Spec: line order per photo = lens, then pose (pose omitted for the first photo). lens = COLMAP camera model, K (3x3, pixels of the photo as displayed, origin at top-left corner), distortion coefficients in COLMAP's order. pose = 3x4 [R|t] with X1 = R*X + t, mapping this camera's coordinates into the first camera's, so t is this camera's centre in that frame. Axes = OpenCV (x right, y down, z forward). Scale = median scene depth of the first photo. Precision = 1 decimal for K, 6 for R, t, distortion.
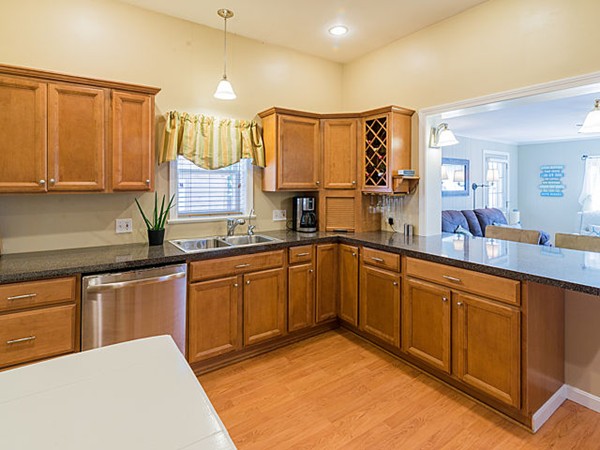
lens RADIAL K [[345.3, 0, 299.5], [0, 345.3, 210.8], [0, 0, 1]] dist [0.014204, -0.000158]
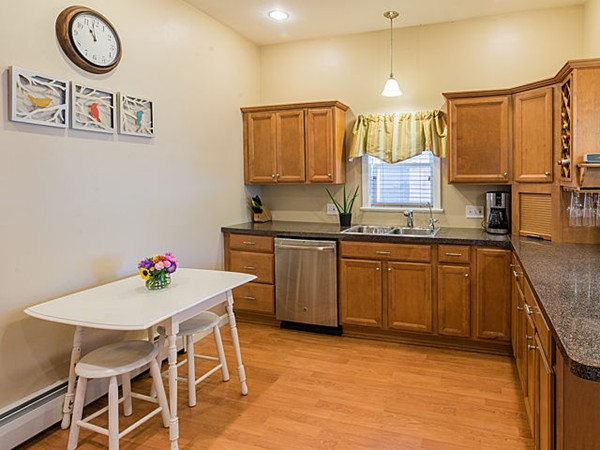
lens RADIAL K [[346.3, 0, 300.0], [0, 346.3, 225.0], [0, 0, 1]] dist [-0.000023, -0.000821]
pose [[0.571241, 0.108106, -0.813632, 0.488124], [-0.059101, 0.994133, 0.090594, -0.008811], [0.818651, -0.003664, 0.574279, 0.143264]]
